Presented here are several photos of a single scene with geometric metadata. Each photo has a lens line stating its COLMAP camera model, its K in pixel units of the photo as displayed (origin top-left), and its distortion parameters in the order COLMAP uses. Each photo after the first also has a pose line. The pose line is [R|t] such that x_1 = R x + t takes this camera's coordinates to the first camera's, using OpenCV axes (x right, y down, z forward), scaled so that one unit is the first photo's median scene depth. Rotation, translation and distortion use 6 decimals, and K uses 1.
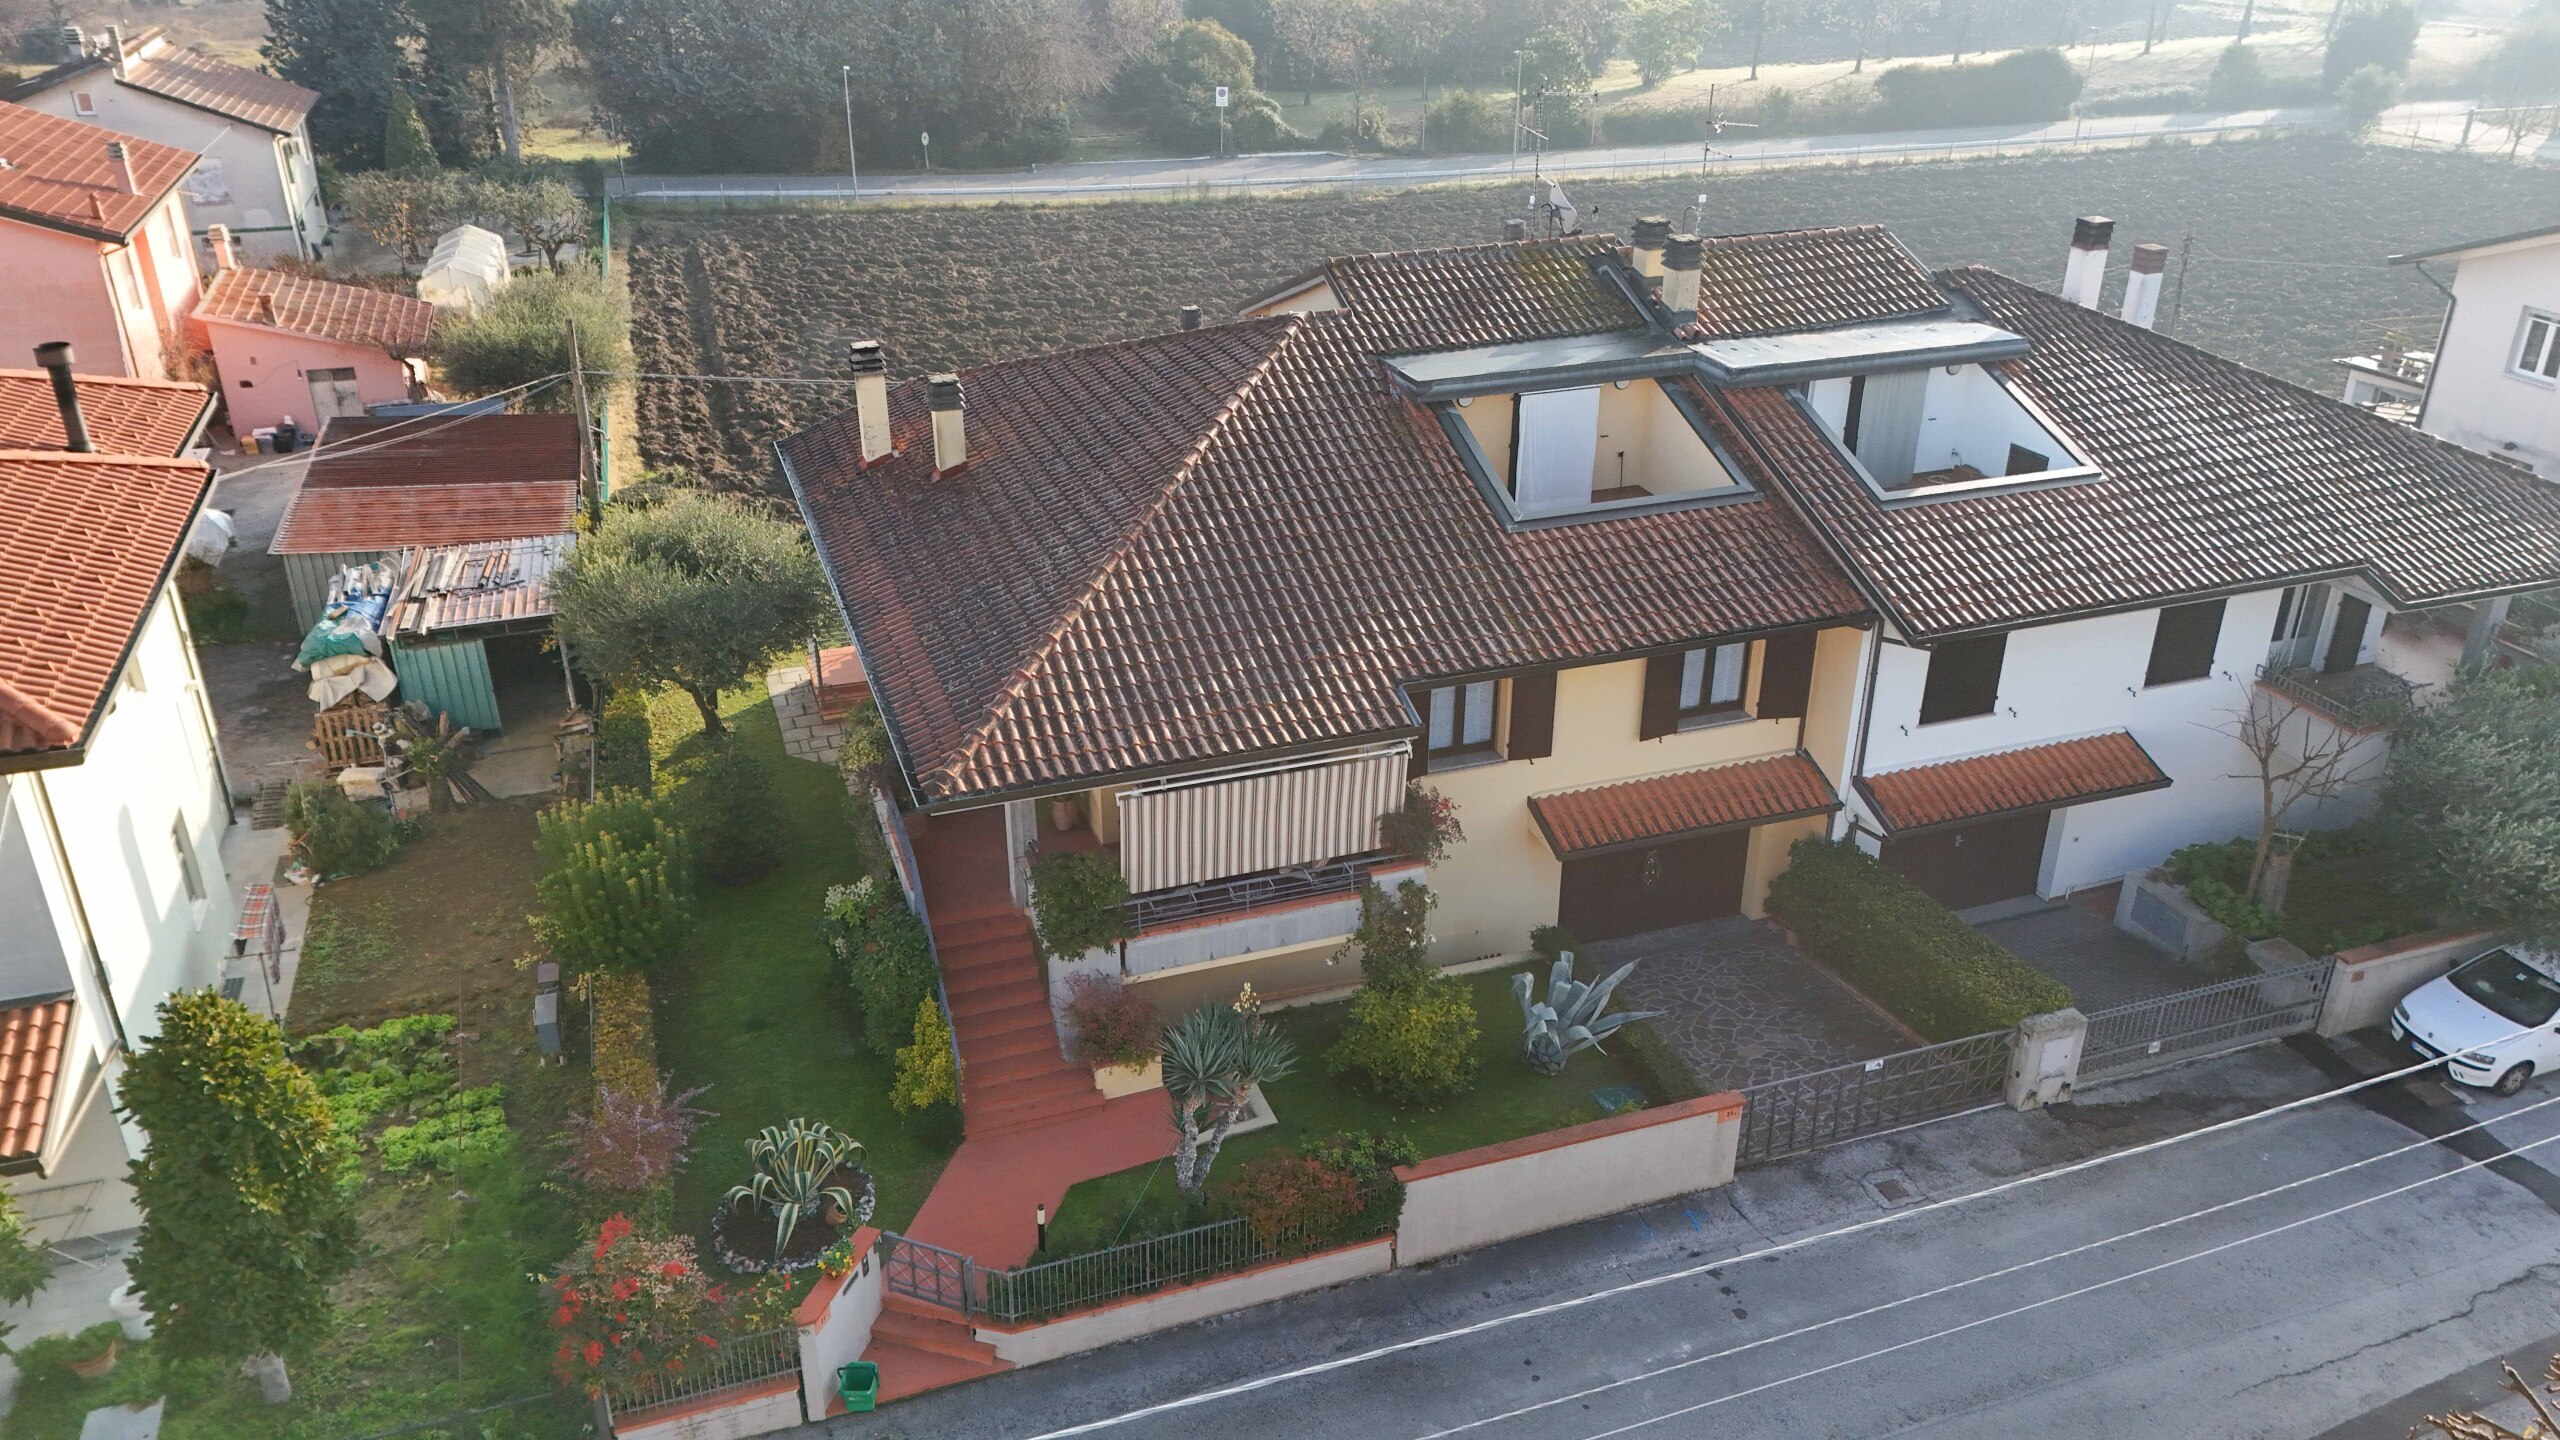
lens RADIAL K [[1880.8, 0, 1284.7], [0, 1880.8, 705.7], [0, 0, 1]] dist [0.066606, -0.063894]
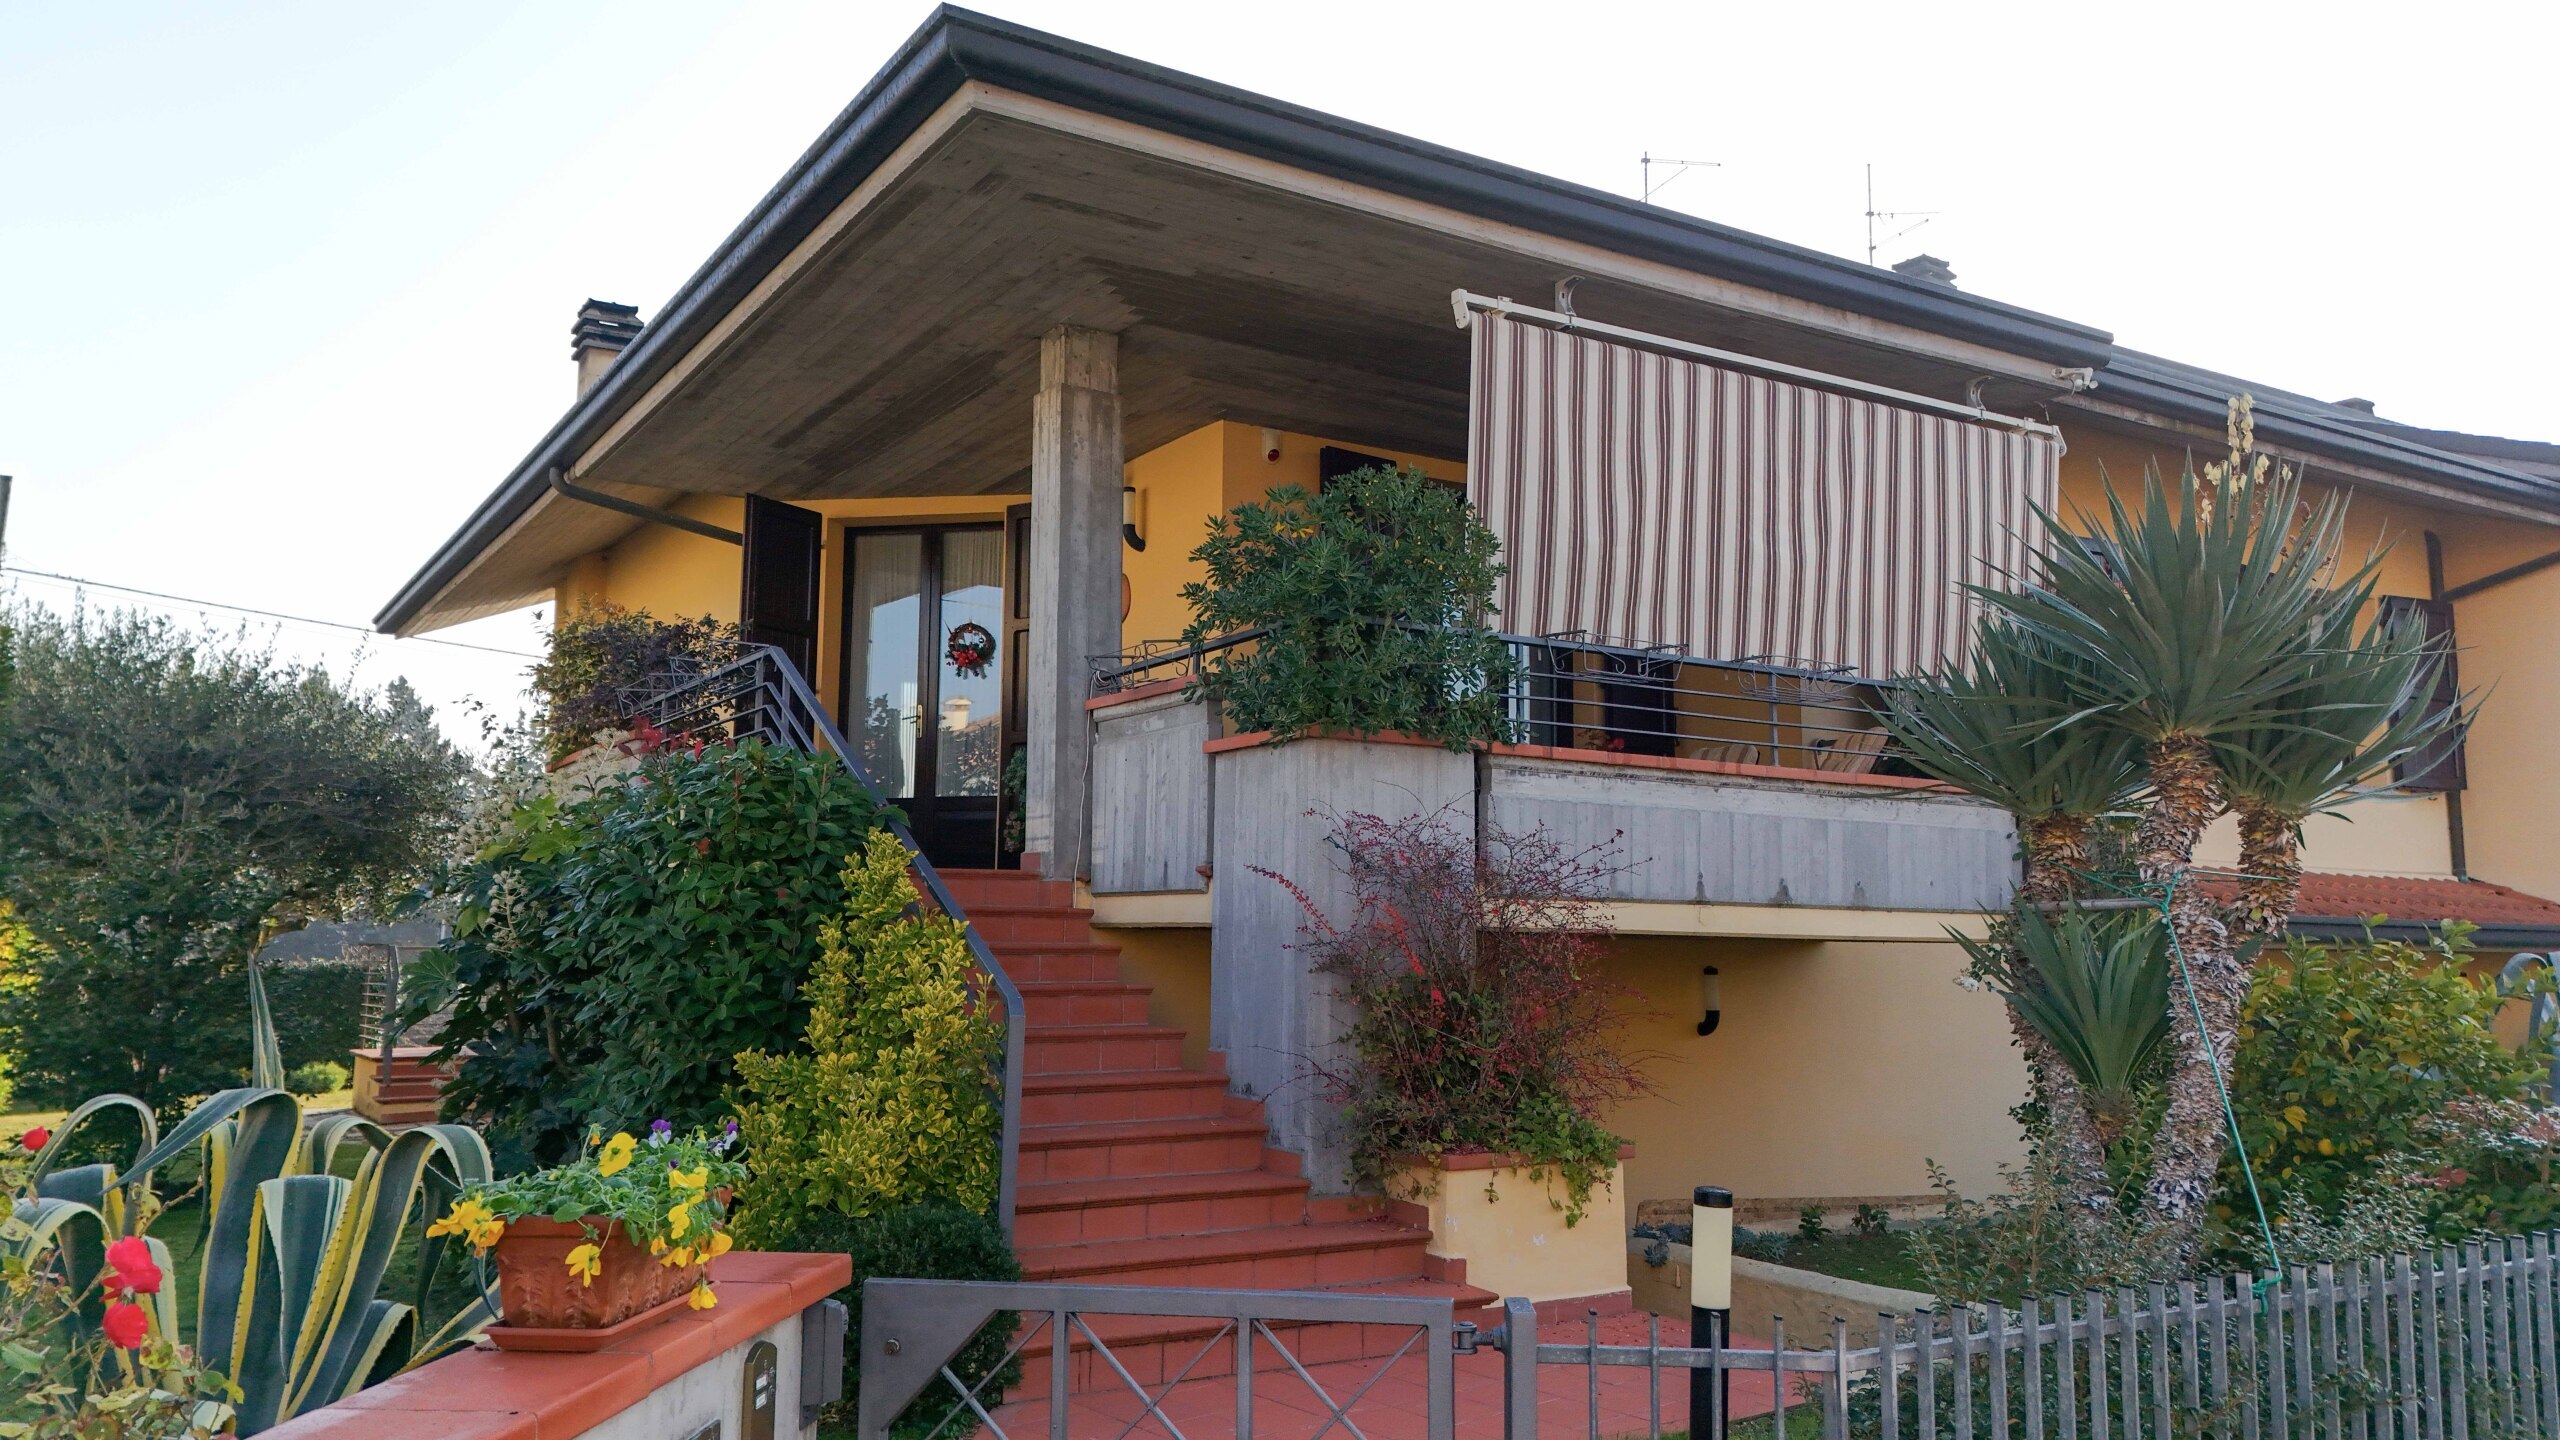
lens RADIAL K [[1880.8, 0, 1279.2], [0, 1880.8, 709.1], [0, 0, 1]] dist [0.066606, -0.063894]
pose [[0.976801, 0.031085, 0.211879, -0.180246], [0.089291, 0.840178, -0.534910, 0.274254], [-0.194643, 0.541419, 0.817911, 0.715985]]
